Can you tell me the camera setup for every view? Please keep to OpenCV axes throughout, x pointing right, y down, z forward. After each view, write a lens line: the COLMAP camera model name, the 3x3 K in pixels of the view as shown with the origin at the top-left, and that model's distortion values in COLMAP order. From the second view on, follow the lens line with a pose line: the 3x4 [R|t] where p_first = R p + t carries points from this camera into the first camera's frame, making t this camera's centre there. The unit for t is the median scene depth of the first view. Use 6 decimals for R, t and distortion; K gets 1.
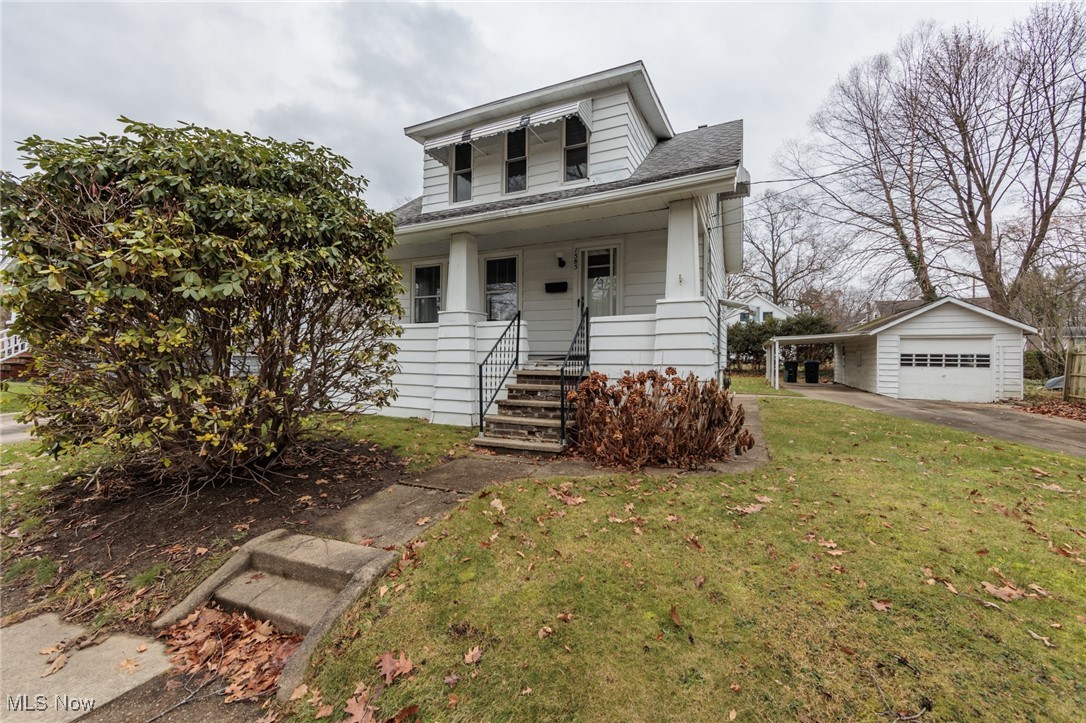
lens RADIAL K [[432.6, 0, 544.0], [0, 432.6, 359.1], [0, 0, 1]] dist [-0.000189, 0.000036]
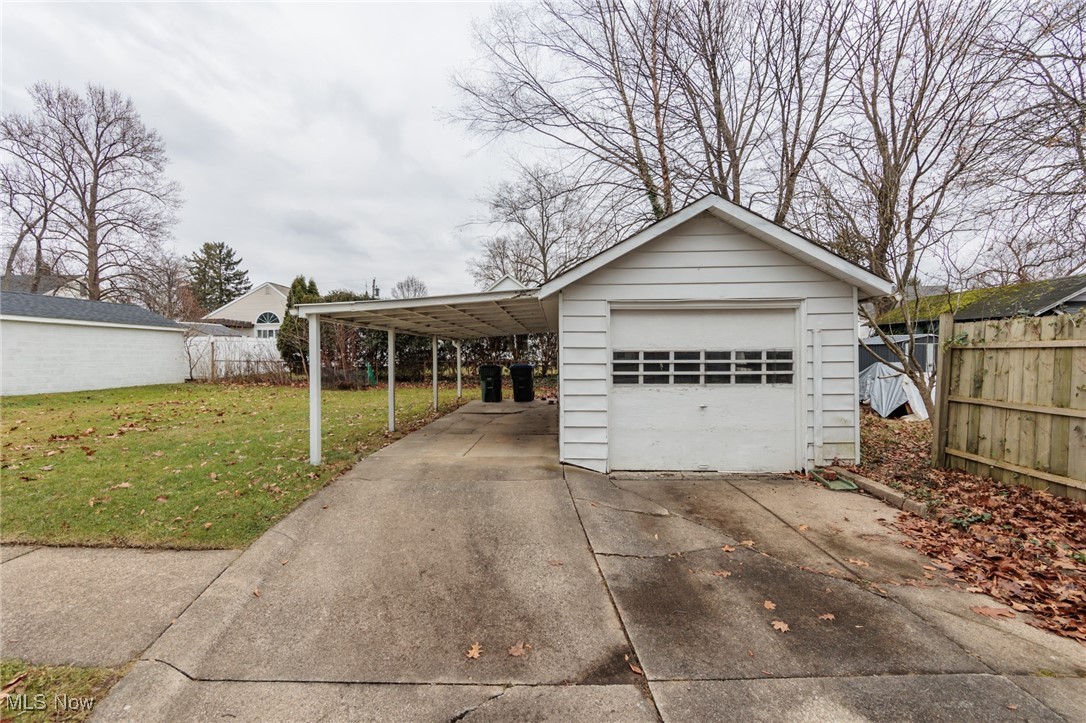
lens RADIAL K [[432.6, 0, 543.3], [0, 432.6, 362.0], [0, 0, 1]] dist [-0.000189, 0.000036]
pose [[0.916987, -0.020223, 0.398405, 0.612121], [0.017070, 0.999789, 0.011462, -0.008130], [-0.398553, -0.003710, 0.917138, 0.671305]]
